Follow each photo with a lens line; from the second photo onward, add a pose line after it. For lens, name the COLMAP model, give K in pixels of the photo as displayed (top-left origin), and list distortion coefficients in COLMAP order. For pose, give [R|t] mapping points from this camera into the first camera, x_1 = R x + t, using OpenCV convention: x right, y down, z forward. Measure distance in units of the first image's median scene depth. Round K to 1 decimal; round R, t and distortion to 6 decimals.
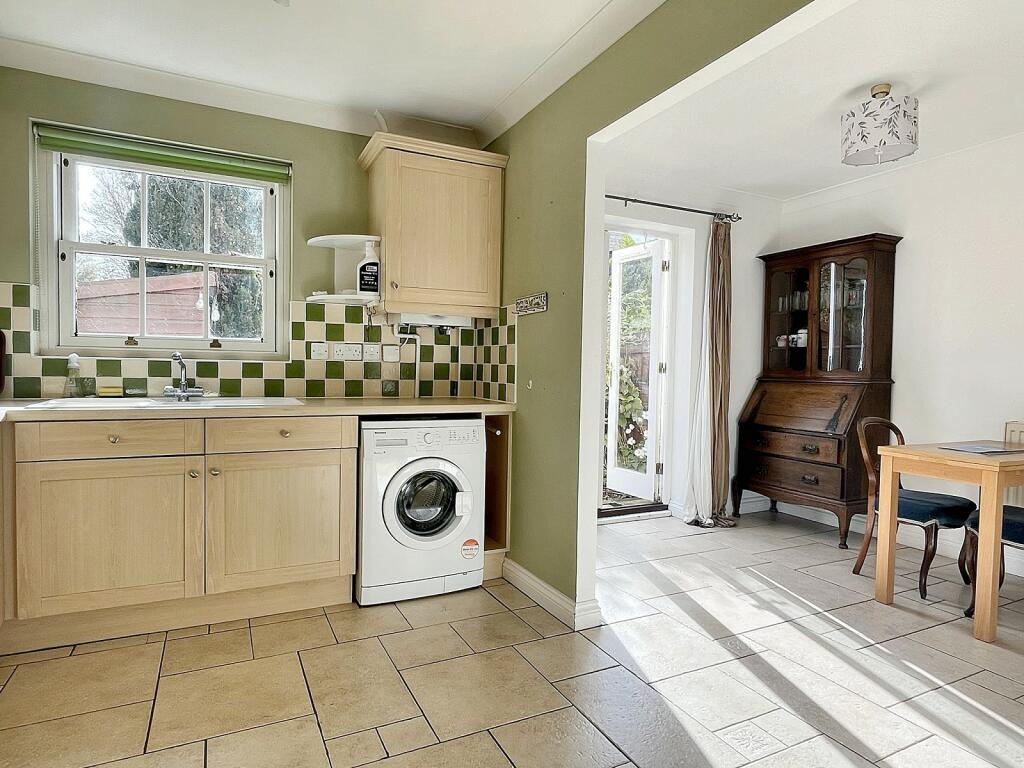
lens RADIAL K [[590.3, 0, 515.0], [0, 590.3, 391.9], [0, 0, 1]] dist [-0.003324, -0.002110]
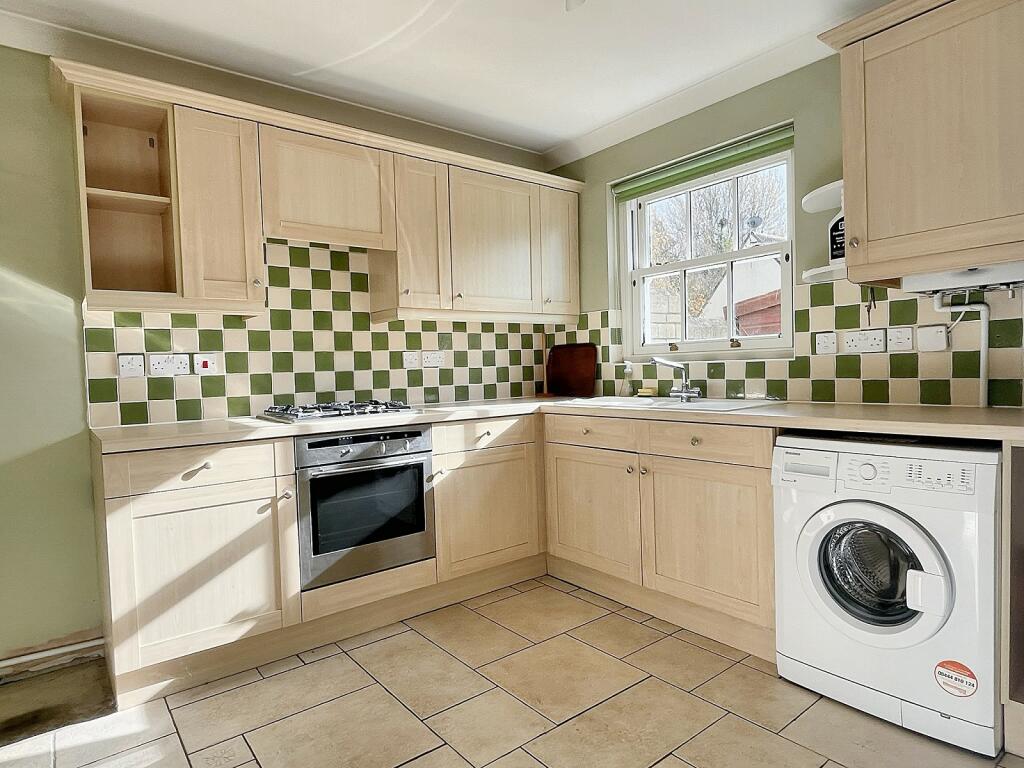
lens RADIAL K [[590.3, 0, 515.0], [0, 590.3, 391.9], [0, 0, 1]] dist [-0.003324, -0.002110]
pose [[0.202205, 0.013664, -0.979248, 0.357954], [-0.005633, 0.999902, 0.012790, -0.012193], [0.979327, 0.002930, 0.202262, 0.437745]]
